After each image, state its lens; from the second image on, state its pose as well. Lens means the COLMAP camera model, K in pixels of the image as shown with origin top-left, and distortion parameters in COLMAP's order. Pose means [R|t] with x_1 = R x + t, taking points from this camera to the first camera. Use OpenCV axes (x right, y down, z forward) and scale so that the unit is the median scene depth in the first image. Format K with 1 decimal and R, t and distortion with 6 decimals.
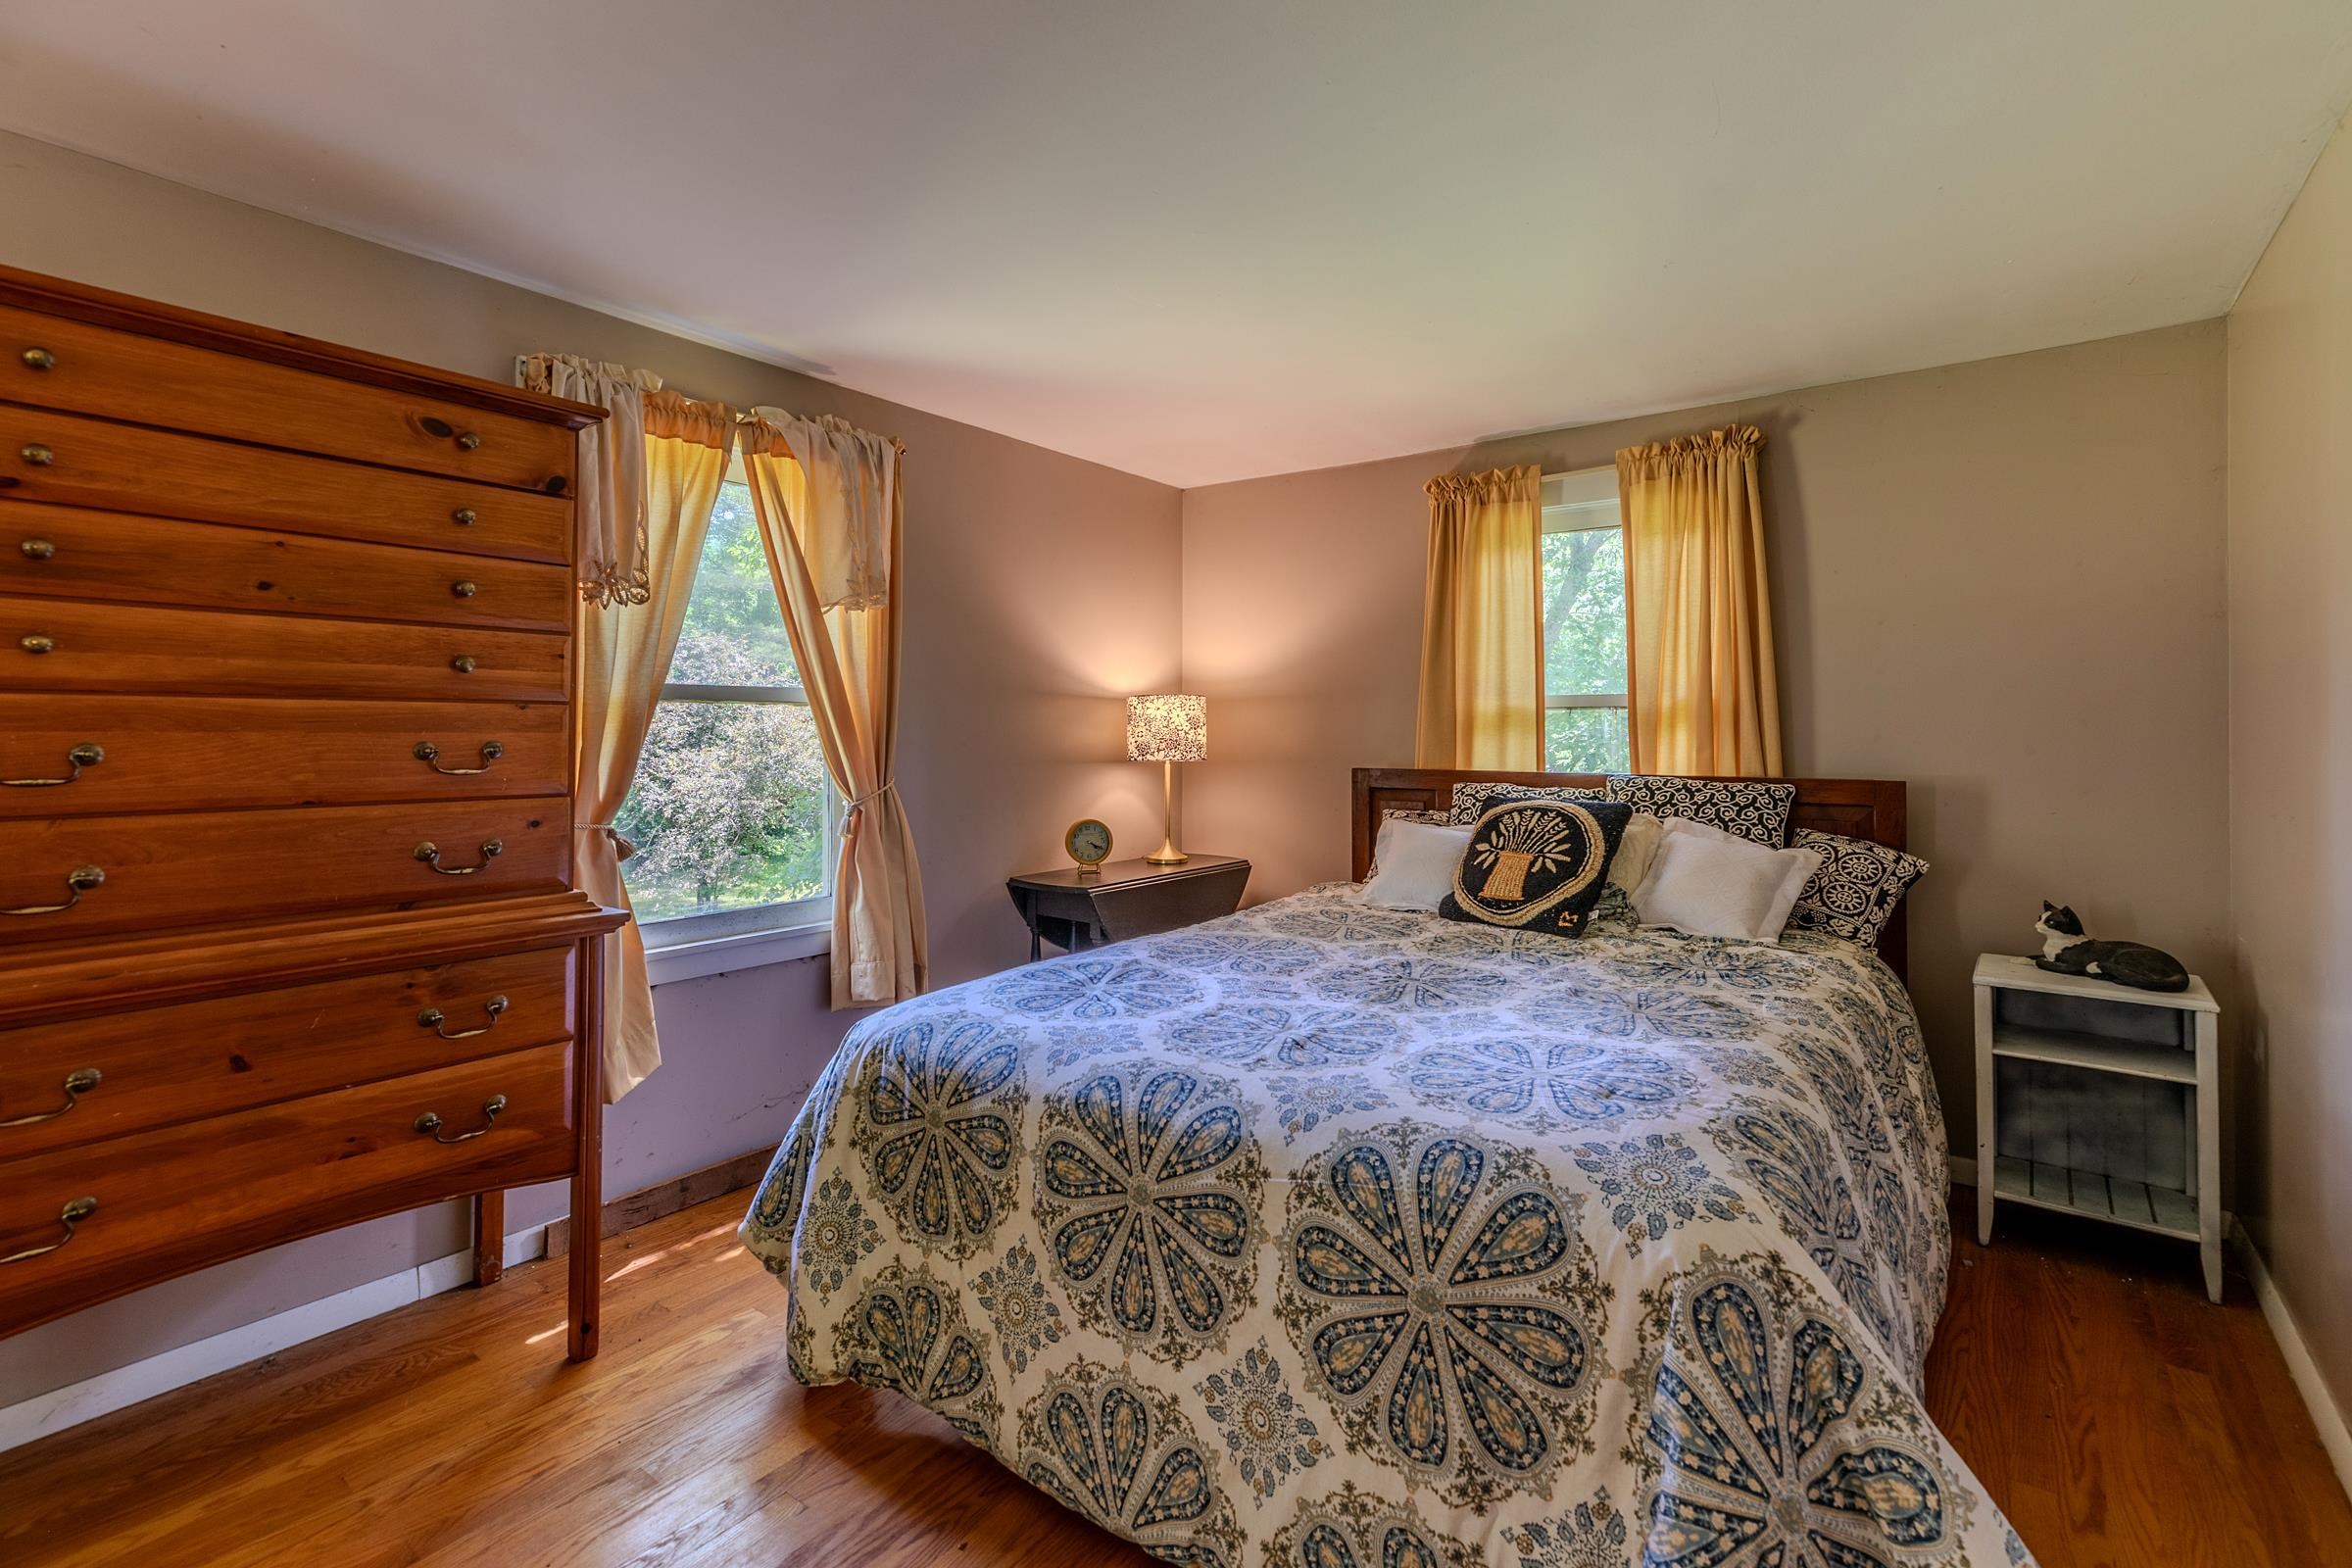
lens RADIAL K [[1074.0, 0, 1199.8], [0, 1074.0, 721.2], [0, 0, 1]] dist [0.009873, -0.000659]
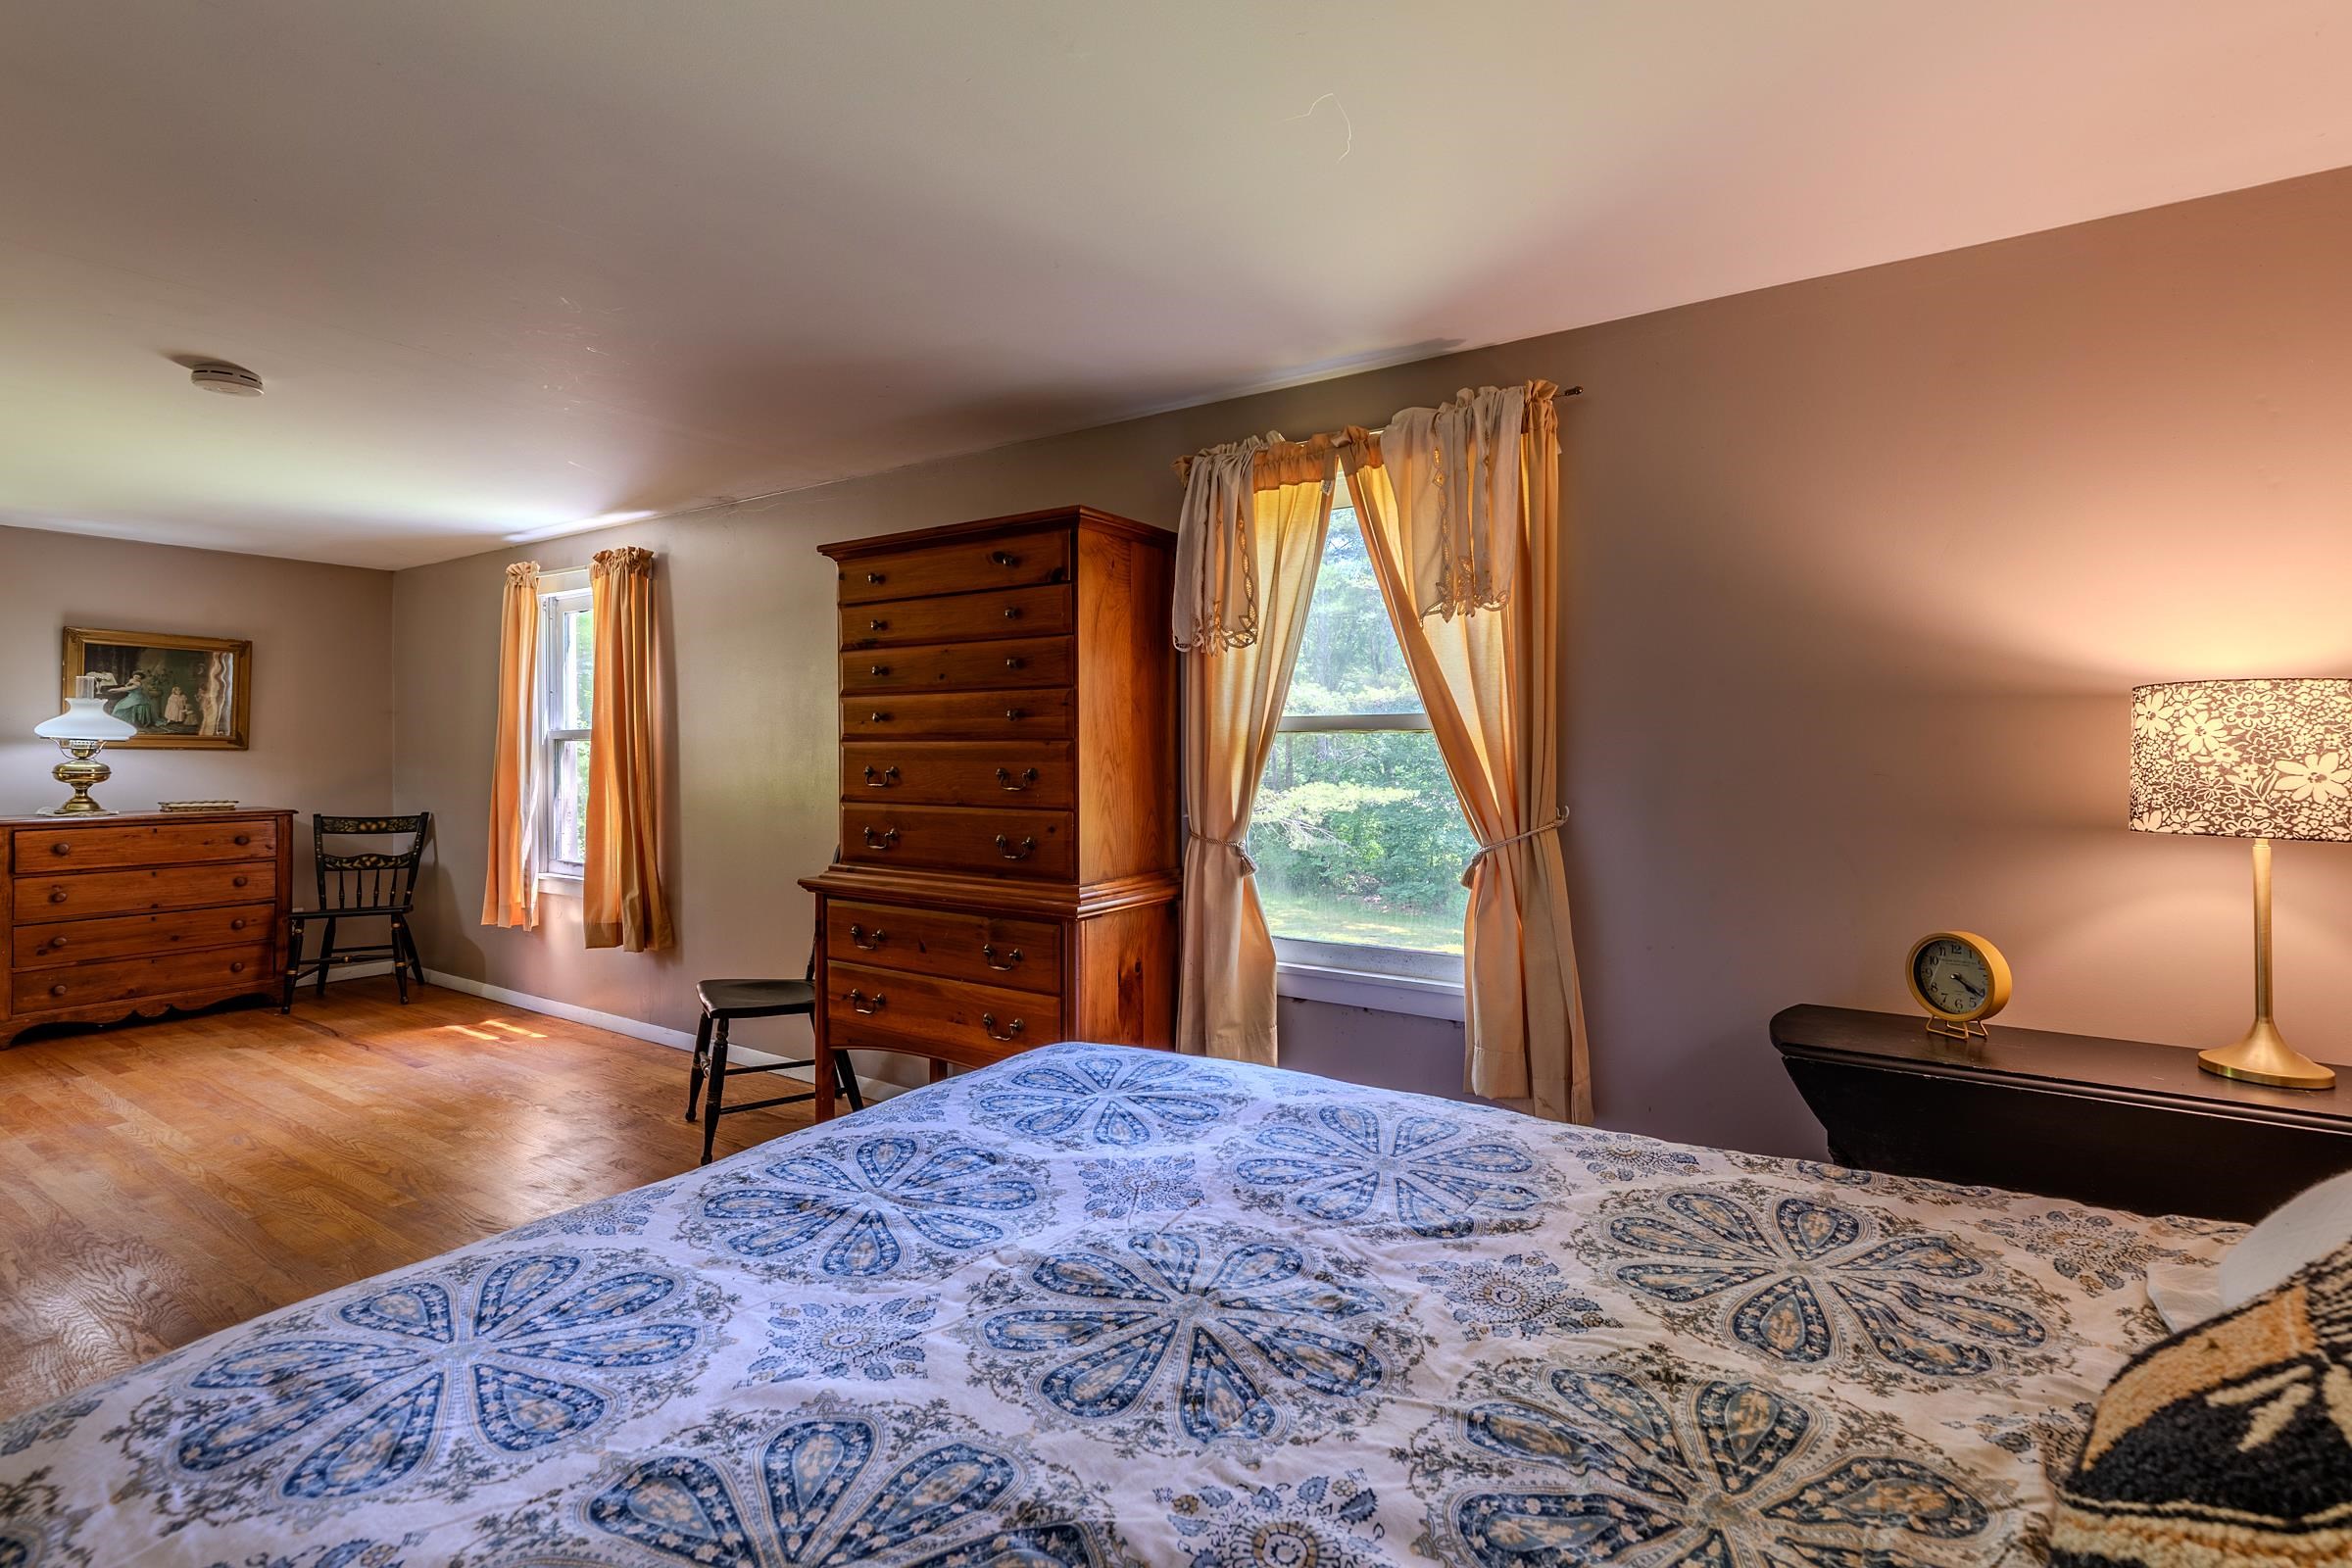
lens RADIAL K [[1074.0, 0, 1179.4], [0, 1074.0, 763.7], [0, 0, 1]] dist [0.009873, -0.000659]
pose [[0.049254, 0.002789, -0.998782, 0.570190], [0.004554, 0.999985, 0.003017, 0.007518], [0.998776, -0.004697, 0.049241, 0.851002]]
